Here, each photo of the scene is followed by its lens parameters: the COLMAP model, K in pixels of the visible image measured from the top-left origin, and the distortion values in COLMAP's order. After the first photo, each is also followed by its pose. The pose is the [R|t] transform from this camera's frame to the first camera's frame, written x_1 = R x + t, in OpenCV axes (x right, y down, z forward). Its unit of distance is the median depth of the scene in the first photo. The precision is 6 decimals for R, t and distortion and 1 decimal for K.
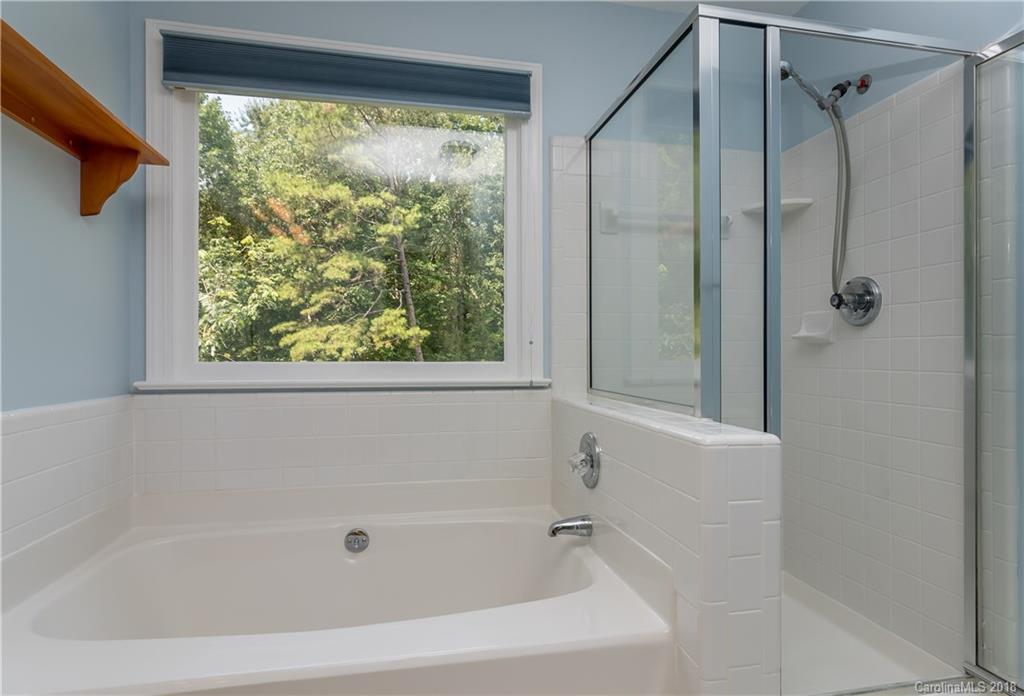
lens RADIAL K [[546.9, 0, 514.5], [0, 546.9, 354.1], [0, 0, 1]] dist [0.001500, -0.000262]
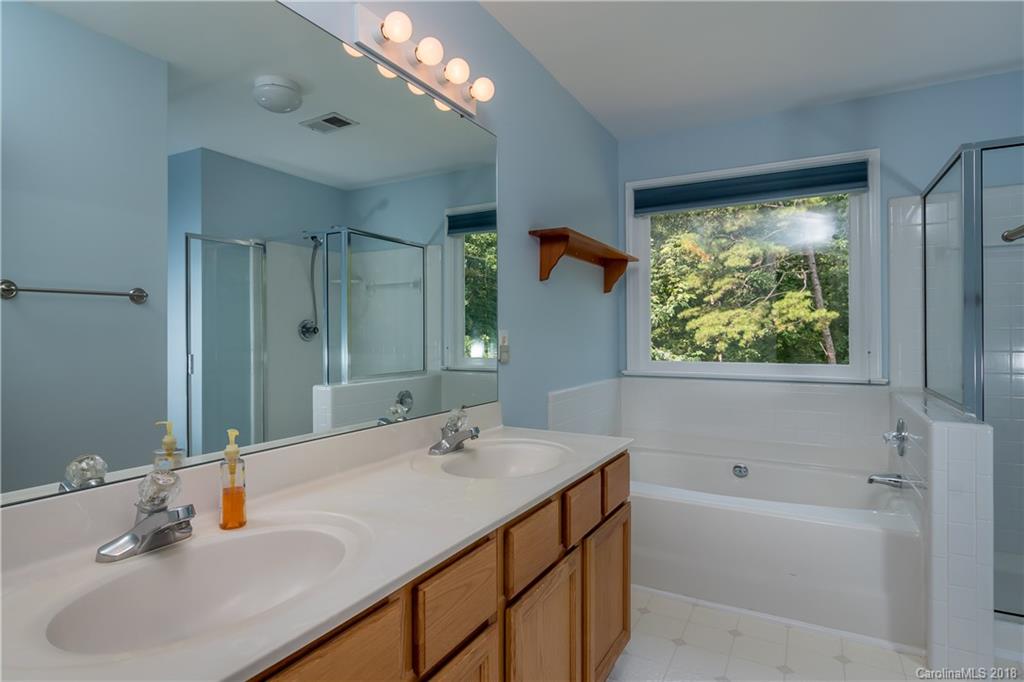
lens RADIAL K [[553.0, 0, 510.4], [0, 553.0, 334.0], [0, 0, 1]] dist [0.001326, 0.000950]
pose [[0.758893, -0.002624, -0.651211, 0.038147], [0.006277, 0.999975, 0.003286, -0.011748], [0.651186, -0.006582, 0.758890, -0.099674]]
